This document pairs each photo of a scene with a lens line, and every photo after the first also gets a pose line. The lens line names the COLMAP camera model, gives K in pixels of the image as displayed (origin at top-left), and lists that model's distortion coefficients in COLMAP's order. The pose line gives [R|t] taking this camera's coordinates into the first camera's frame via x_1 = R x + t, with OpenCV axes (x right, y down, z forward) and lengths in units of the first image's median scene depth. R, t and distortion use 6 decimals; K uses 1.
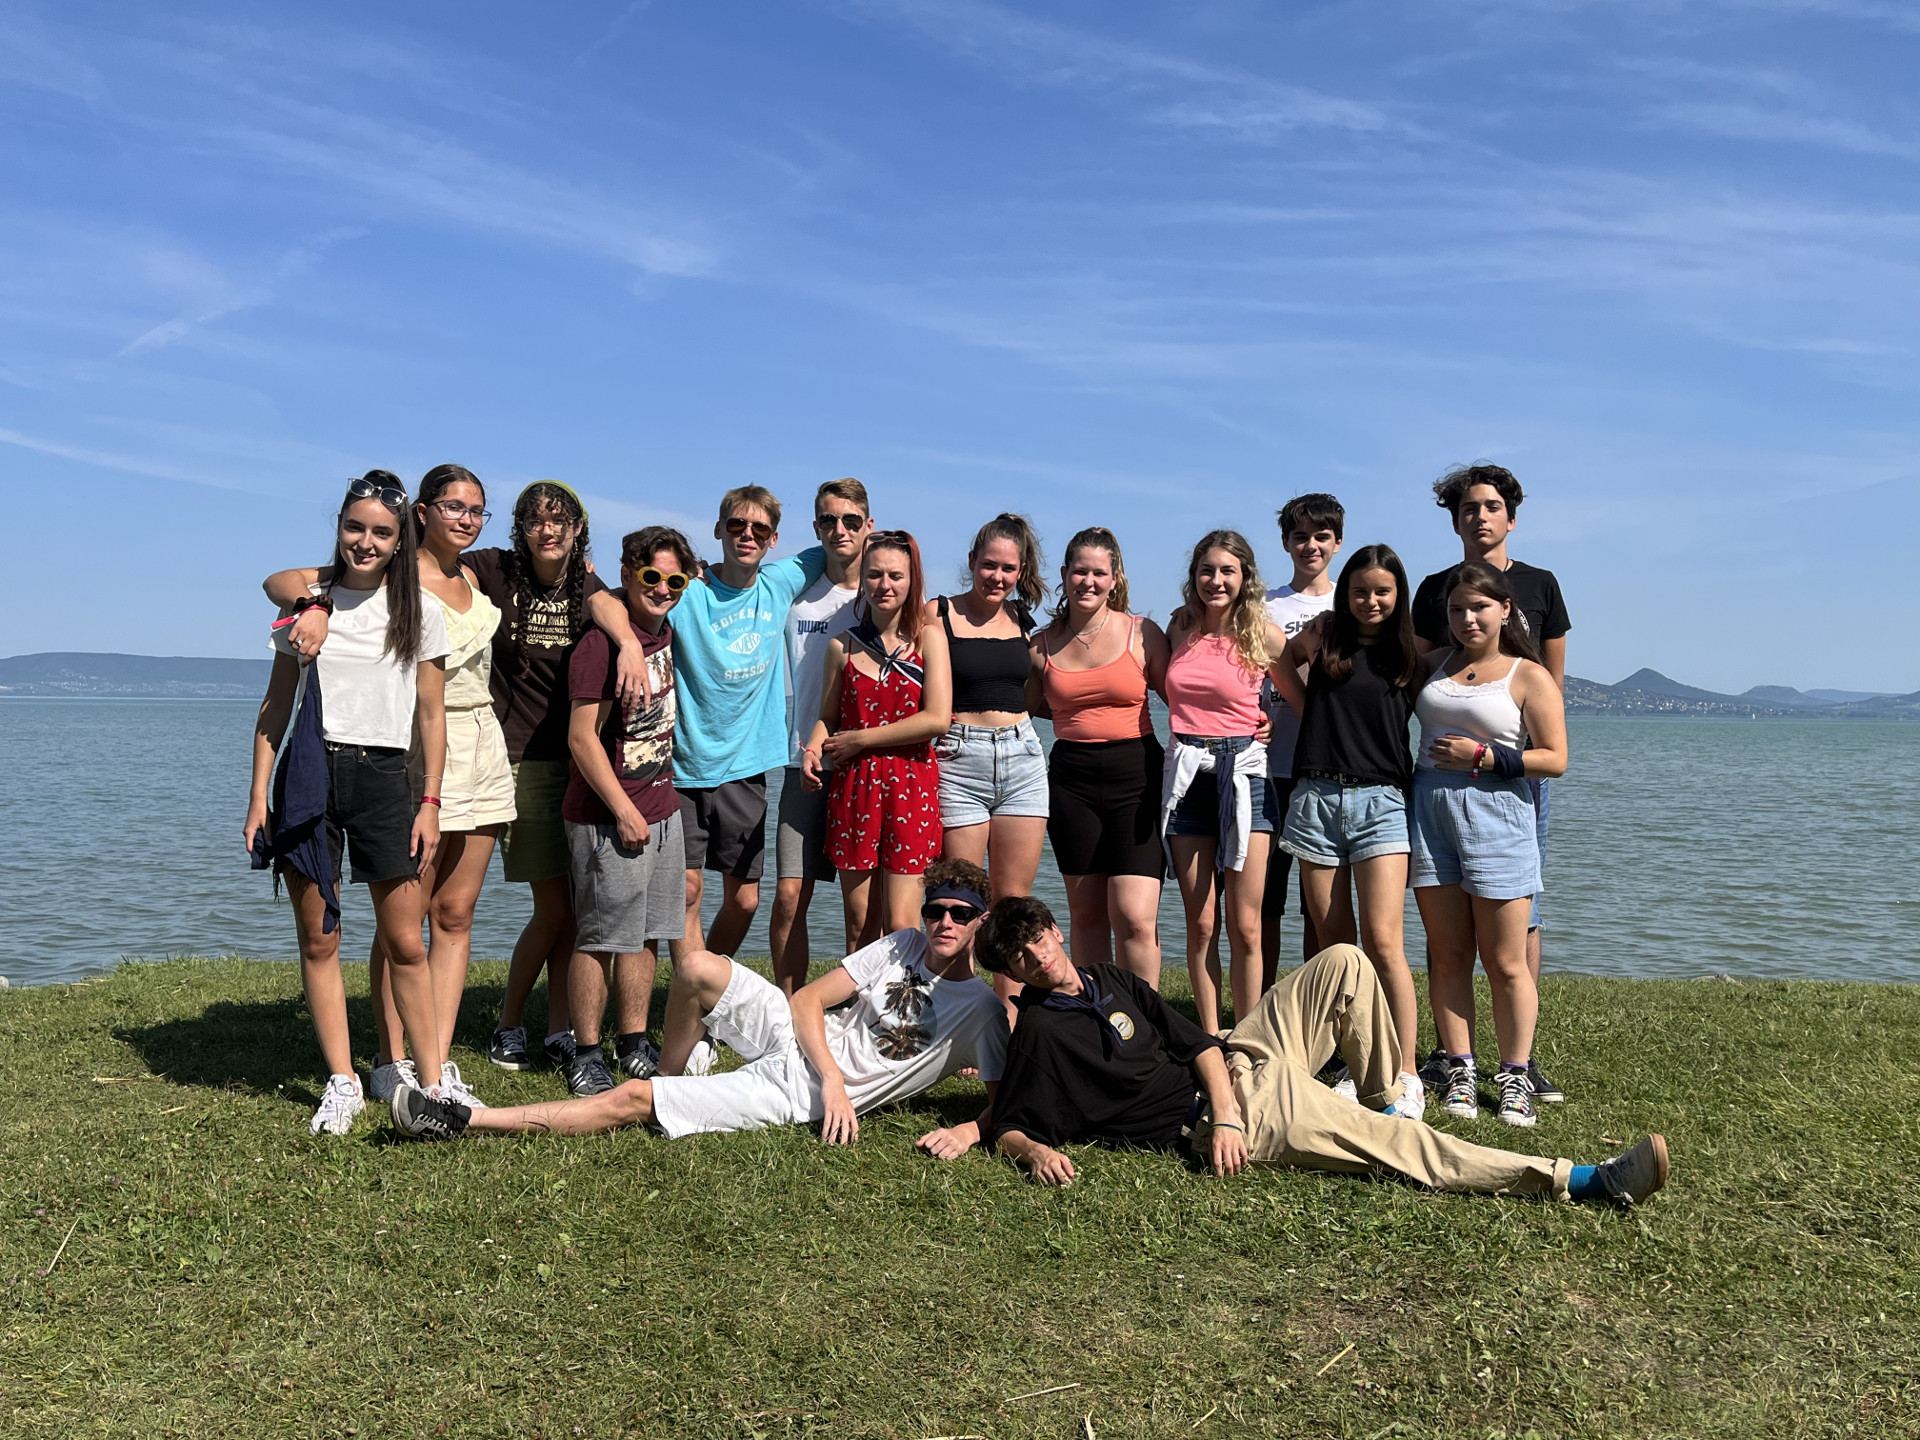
lens RADIAL K [[1769.7, 0, 946.7], [0, 1769.7, 714.2], [0, 0, 1]] dist [0.049050, -0.030869]
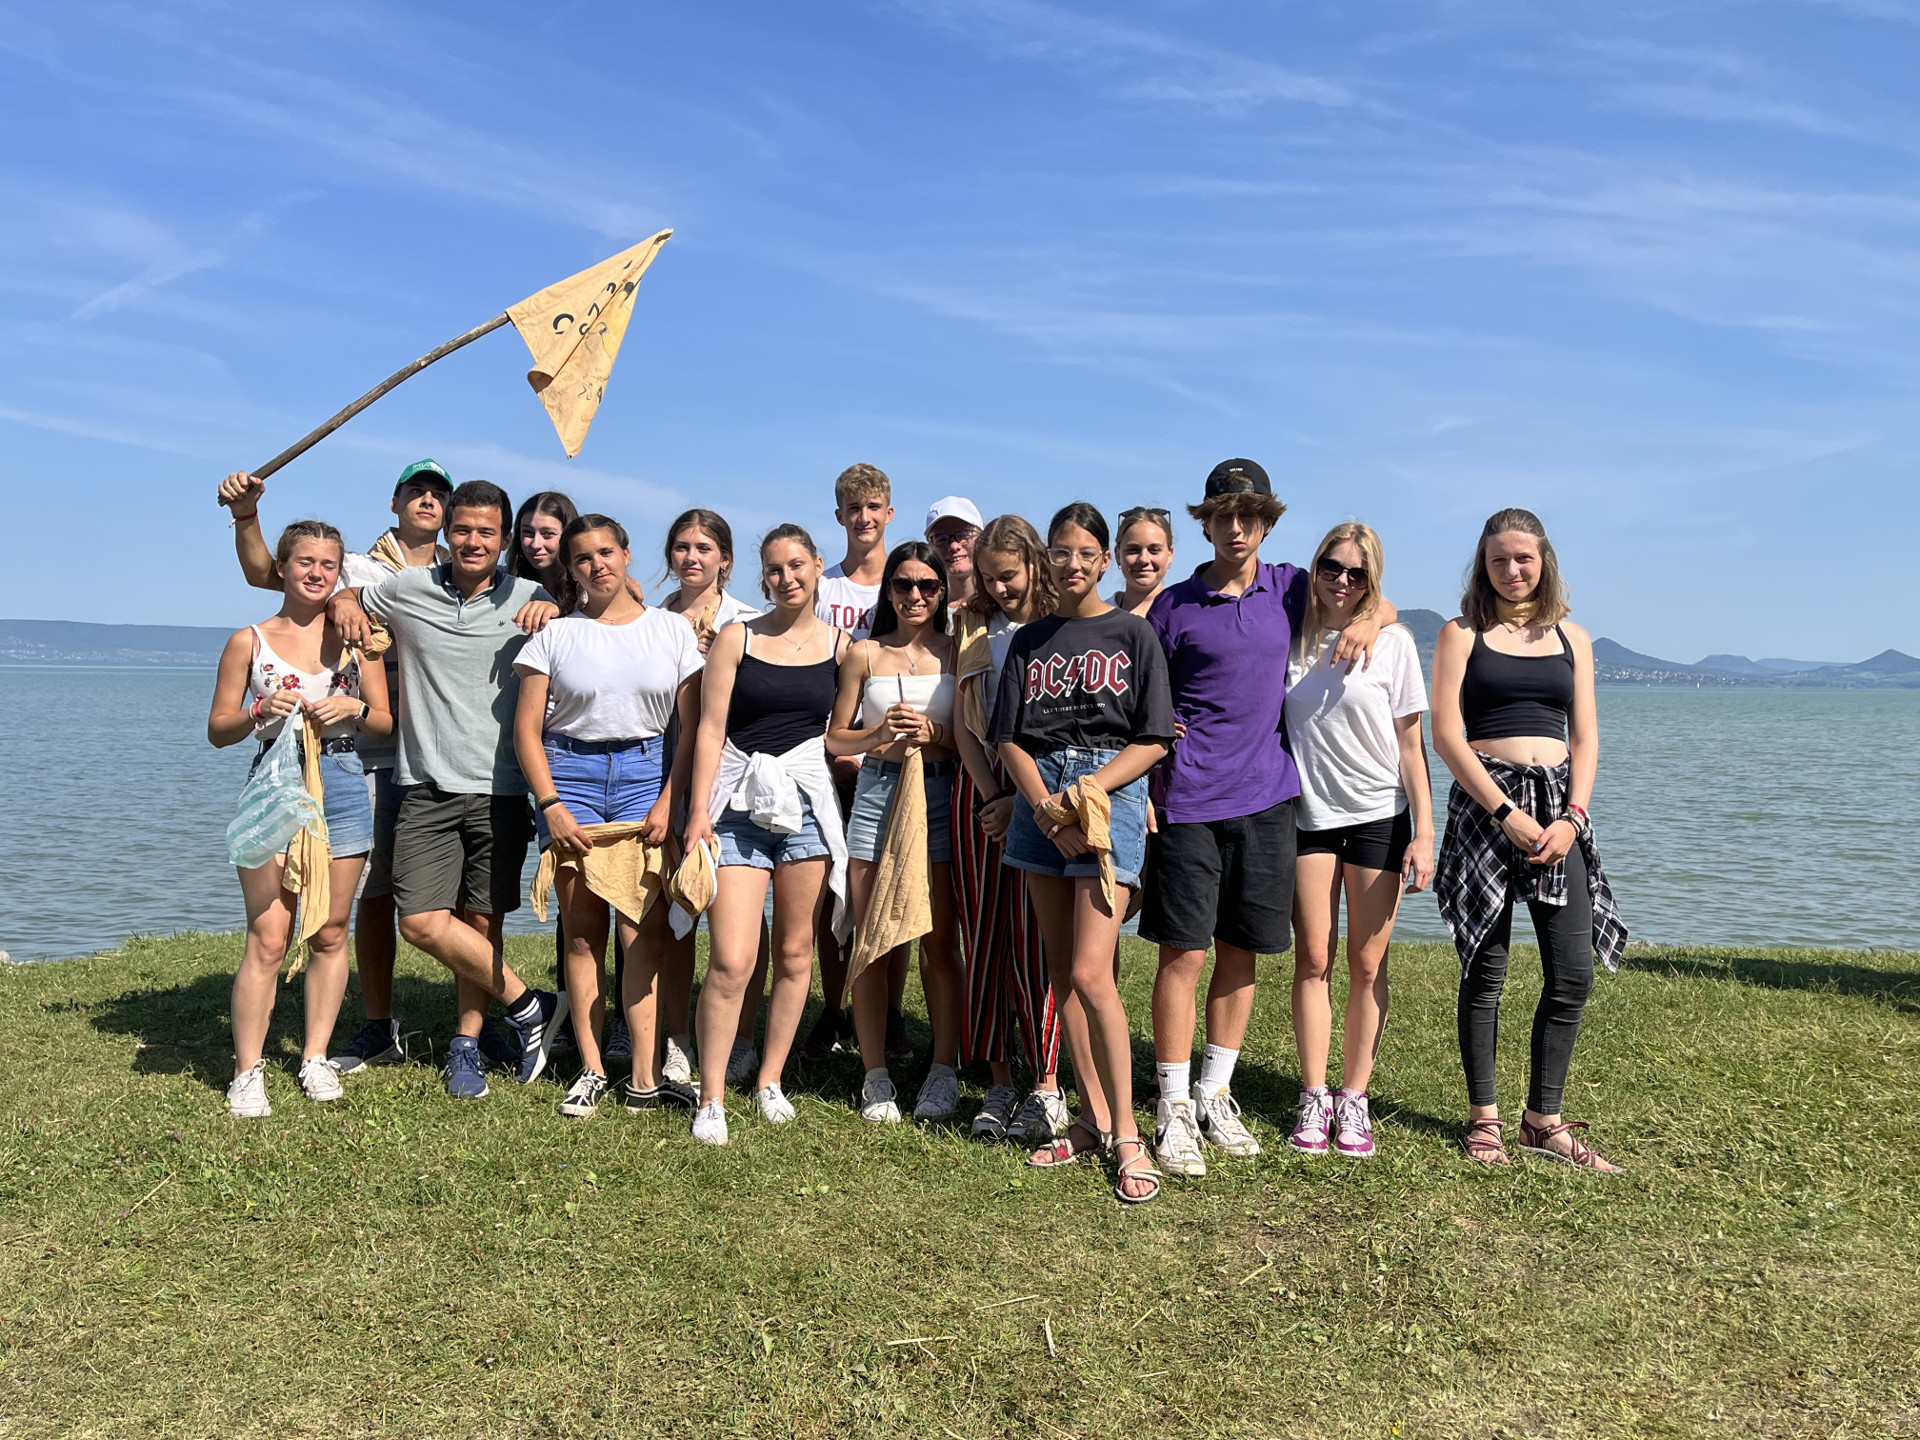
lens RADIAL K [[1769.7, 0, 963.3], [0, 1769.7, 716.2], [0, 0, 1]] dist [0.049050, -0.030869]
pose [[0.999639, -0.002035, 0.026799, -0.003901], [0.001518, 0.999812, 0.019317, -0.020742], [-0.026833, -0.019269, 0.999454, -0.119228]]
